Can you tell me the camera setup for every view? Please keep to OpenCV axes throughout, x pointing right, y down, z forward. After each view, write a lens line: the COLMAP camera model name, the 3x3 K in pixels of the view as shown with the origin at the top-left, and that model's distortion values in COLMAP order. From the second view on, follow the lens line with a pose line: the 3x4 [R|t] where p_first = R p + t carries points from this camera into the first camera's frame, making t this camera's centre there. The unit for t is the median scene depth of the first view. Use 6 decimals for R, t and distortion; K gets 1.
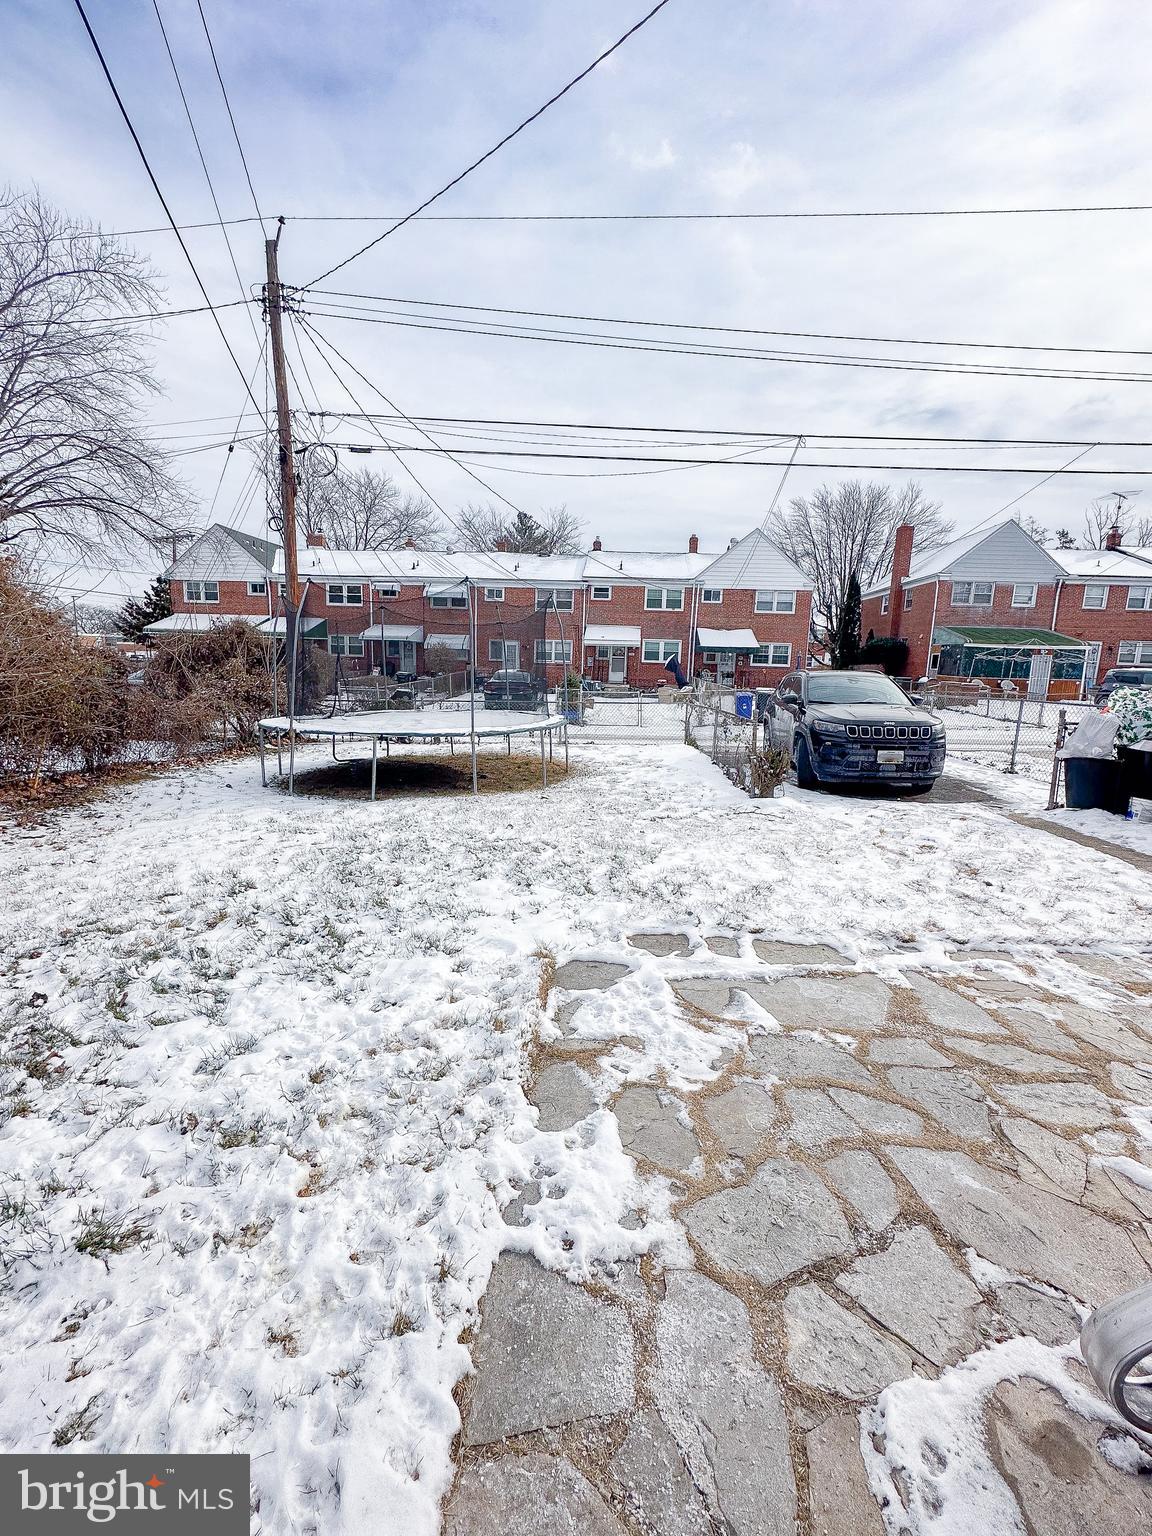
lens RADIAL K [[633.2, 0, 576.0], [0, 633.2, 768.0], [0, 0, 1]] dist [-0.006995, -0.000124]
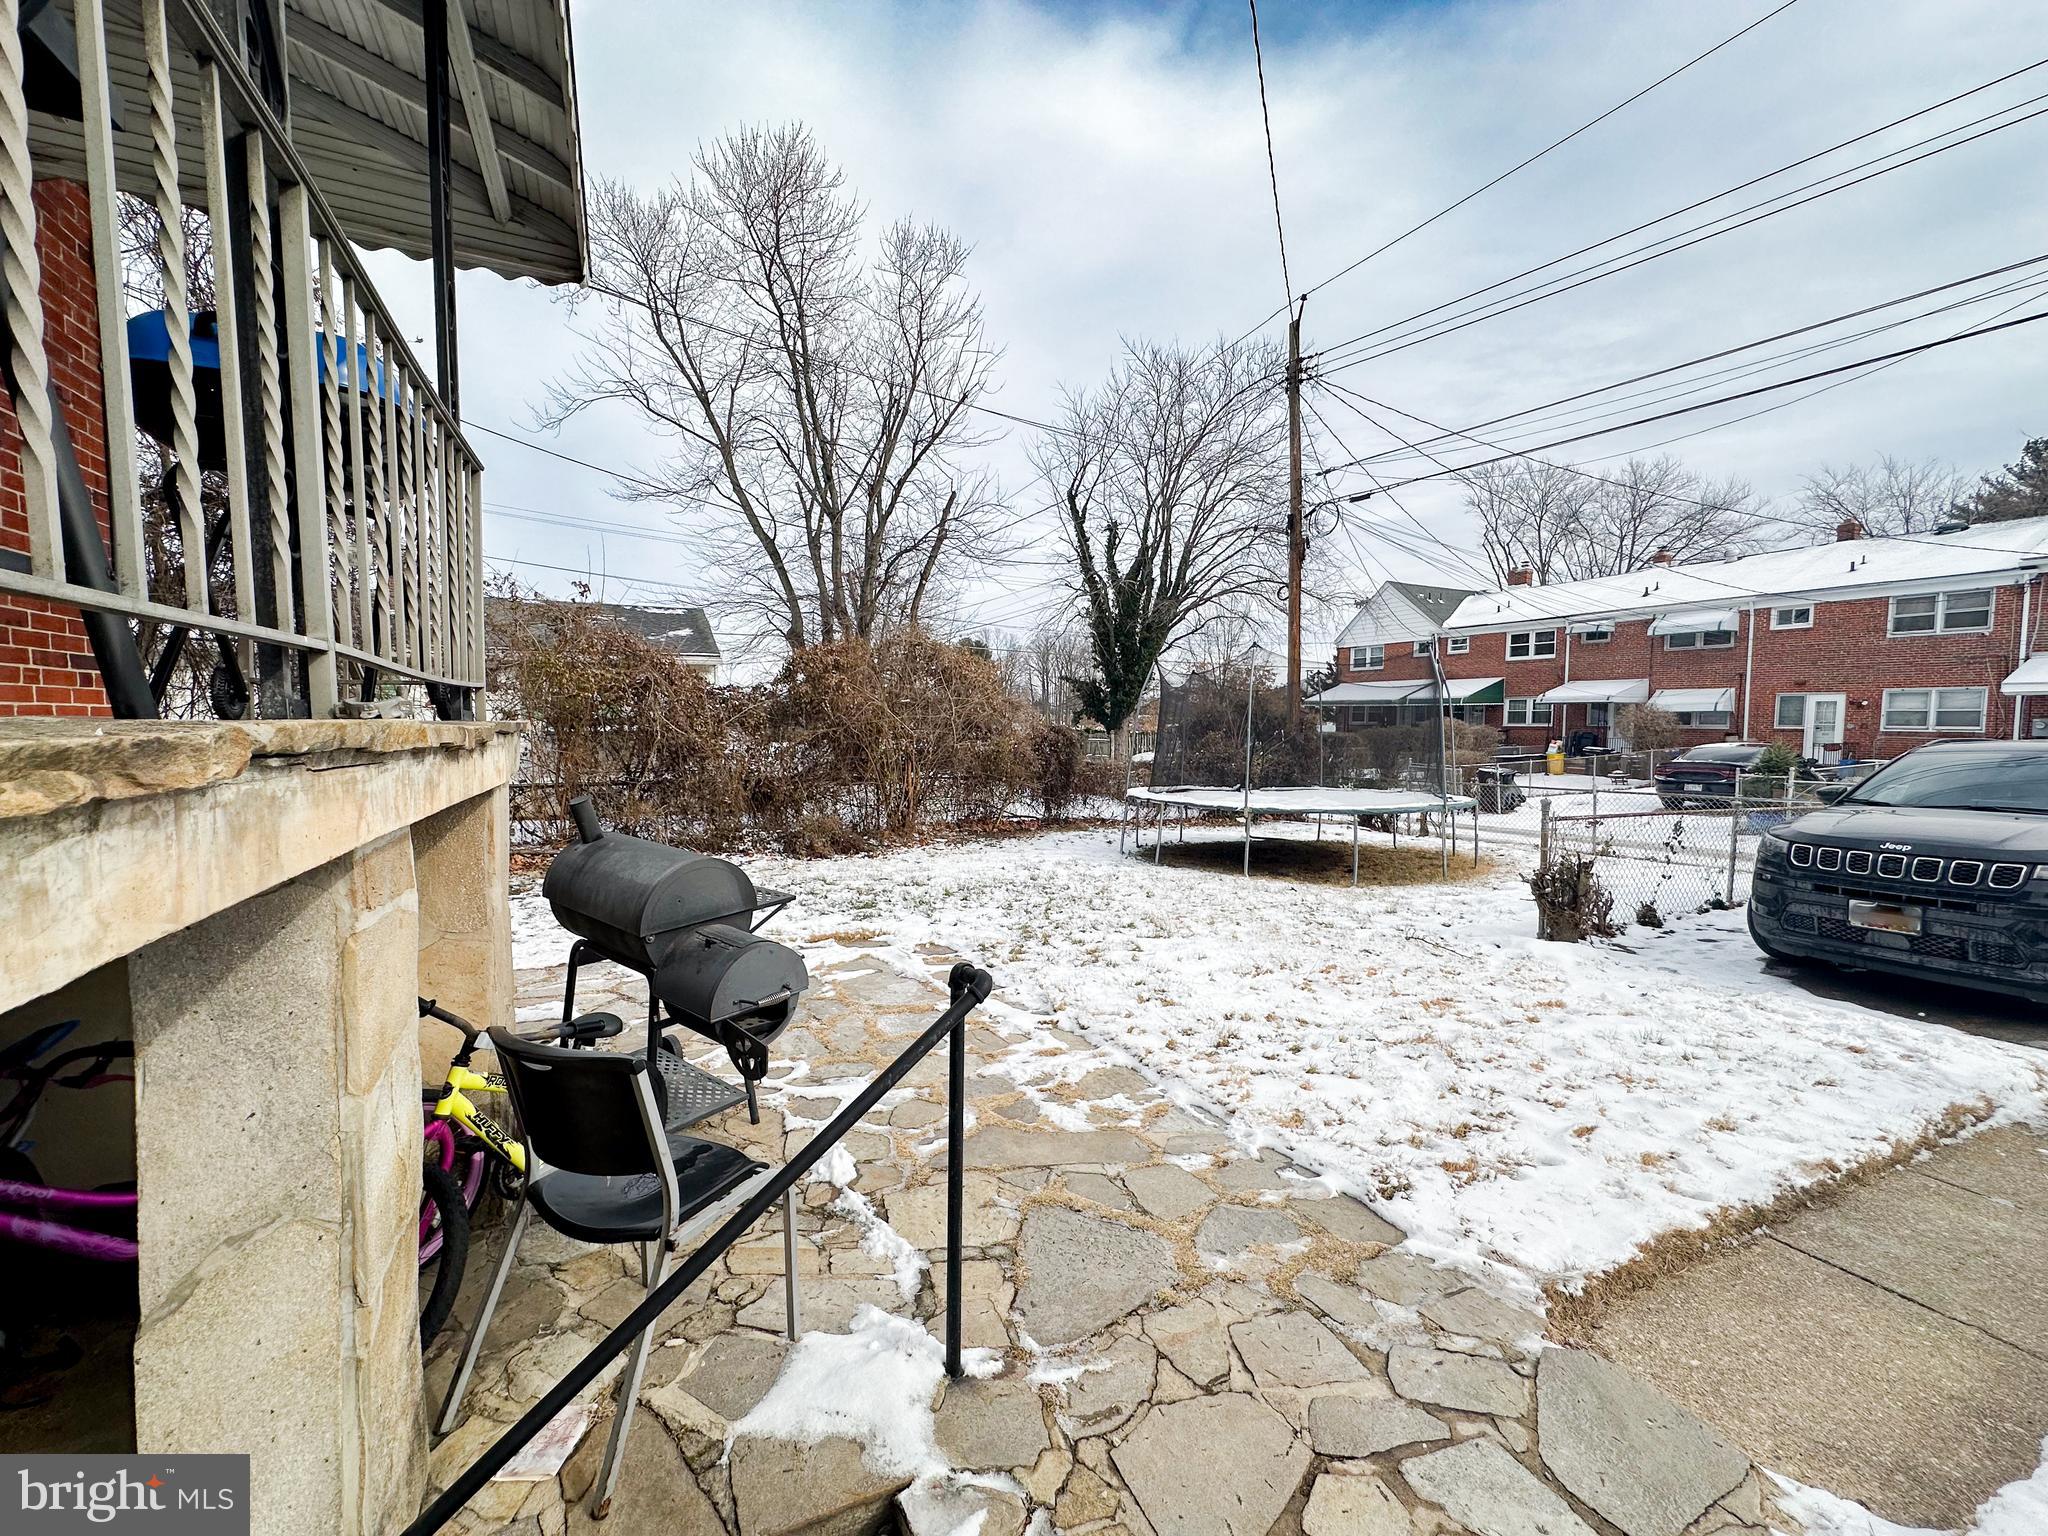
lens RADIAL K [[808.7, 0, 1024.0], [0, 808.7, 768.0], [0, 0, 1]] dist [-0.001443, 0.000044]
pose [[0.497079, 0.027534, -0.867268, 0.173058], [-0.136331, 0.989561, -0.046722, -0.002947], [0.856928, 0.141460, 0.495644, 0.032587]]
